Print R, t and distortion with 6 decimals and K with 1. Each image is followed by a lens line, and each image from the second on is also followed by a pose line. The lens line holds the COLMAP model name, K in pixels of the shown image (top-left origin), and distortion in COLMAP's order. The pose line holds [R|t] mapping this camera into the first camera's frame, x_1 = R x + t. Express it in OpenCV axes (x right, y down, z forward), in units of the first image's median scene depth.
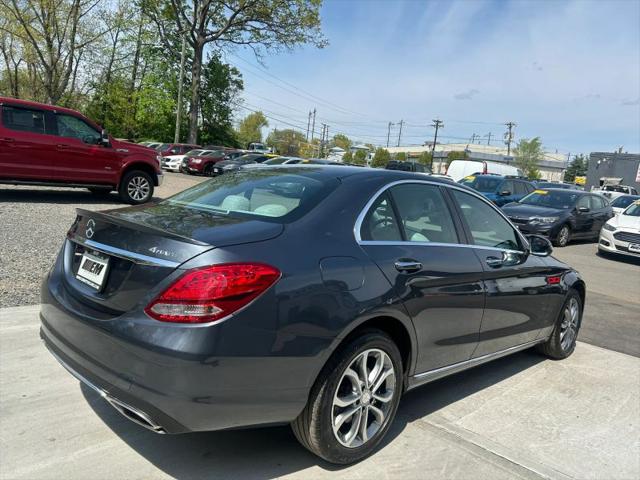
lens RADIAL K [[485.7, 0, 318.0], [0, 485.7, 244.1], [0, 0, 1]] dist [0.058846, -0.066682]
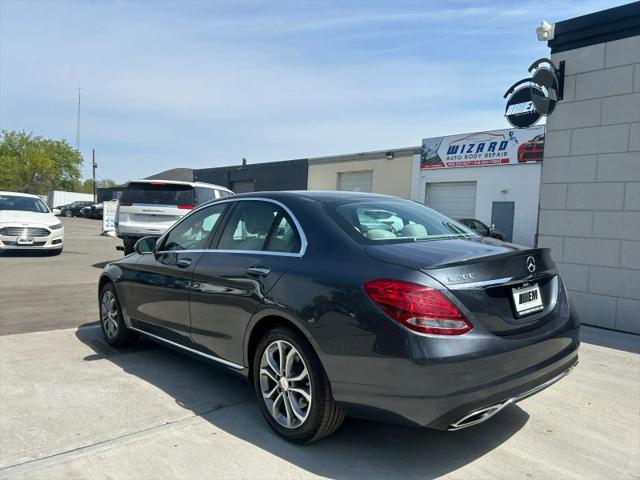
lens RADIAL K [[485.7, 0, 321.9], [0, 485.7, 236.5], [0, 0, 1]] dist [0.058846, -0.066682]
pose [[0.054121, -0.138173, 0.988928, -0.110923], [0.114750, 0.984679, 0.131299, -0.020821], [-0.991919, 0.106373, 0.069148, 0.095462]]
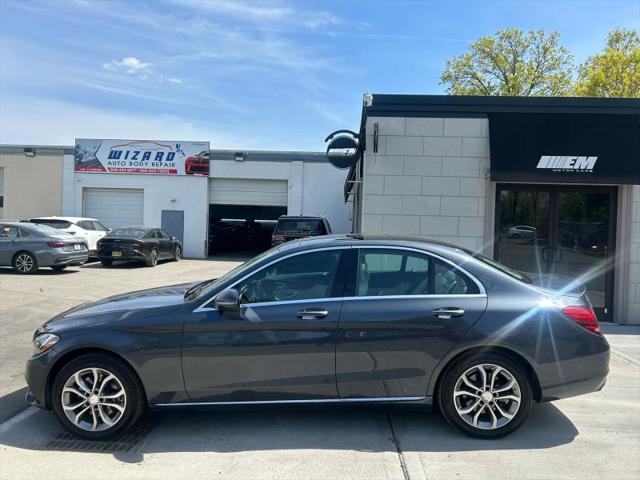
lens RADIAL K [[485.7, 0, 322.5], [0, 485.7, 245.4], [0, 0, 1]] dist [0.058846, -0.066682]
pose [[-0.695942, -0.140901, 0.704139, -0.078077], [0.009224, 0.978726, 0.204963, -0.041404], [-0.718039, 0.149137, -0.679837, 0.206752]]
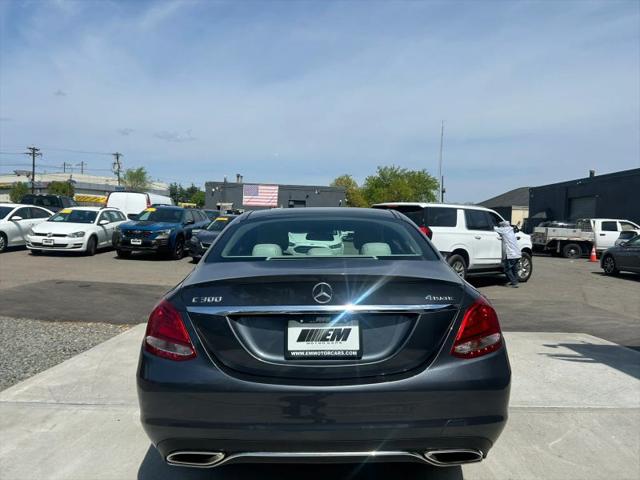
lens RADIAL K [[485.7, 0, 315.8], [0, 485.7, 239.7], [0, 0, 1]] dist [0.058846, -0.066682]
pose [[0.706997, -0.099936, 0.700120, -0.074162], [0.146047, 0.989258, -0.006274, -0.008526], [-0.691972, 0.106686, 0.713998, 0.024204]]
